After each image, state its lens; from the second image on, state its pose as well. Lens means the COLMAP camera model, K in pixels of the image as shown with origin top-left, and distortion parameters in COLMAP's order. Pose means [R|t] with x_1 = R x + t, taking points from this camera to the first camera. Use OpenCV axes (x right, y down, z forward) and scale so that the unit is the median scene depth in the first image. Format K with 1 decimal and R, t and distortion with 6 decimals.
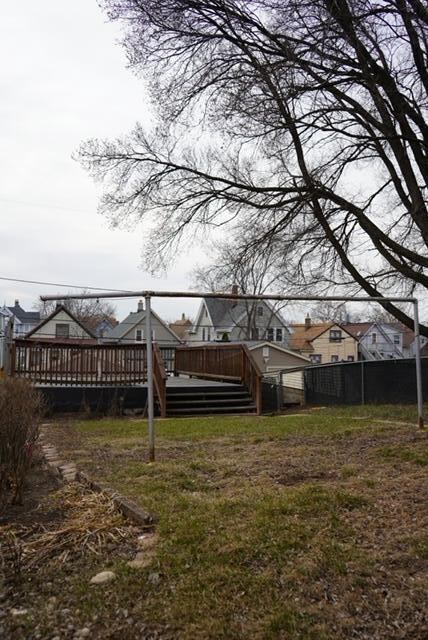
lens RADIAL K [[500.9, 0, 215.6], [0, 500.9, 318.5], [0, 0, 1]] dist [-0.003280, -0.000476]
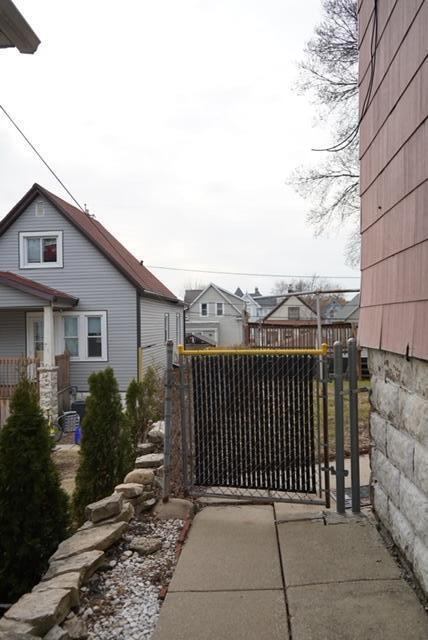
lens RADIAL K [[514.5, 0, 214.6], [0, 514.5, 320.5], [0, 0, 1]] dist [-0.001015, -0.000123]
pose [[0.892531, -0.027732, -0.450132, 0.068822], [0.047704, 0.998313, 0.033084, -0.007327], [0.448455, -0.051002, 0.892349, -0.144946]]
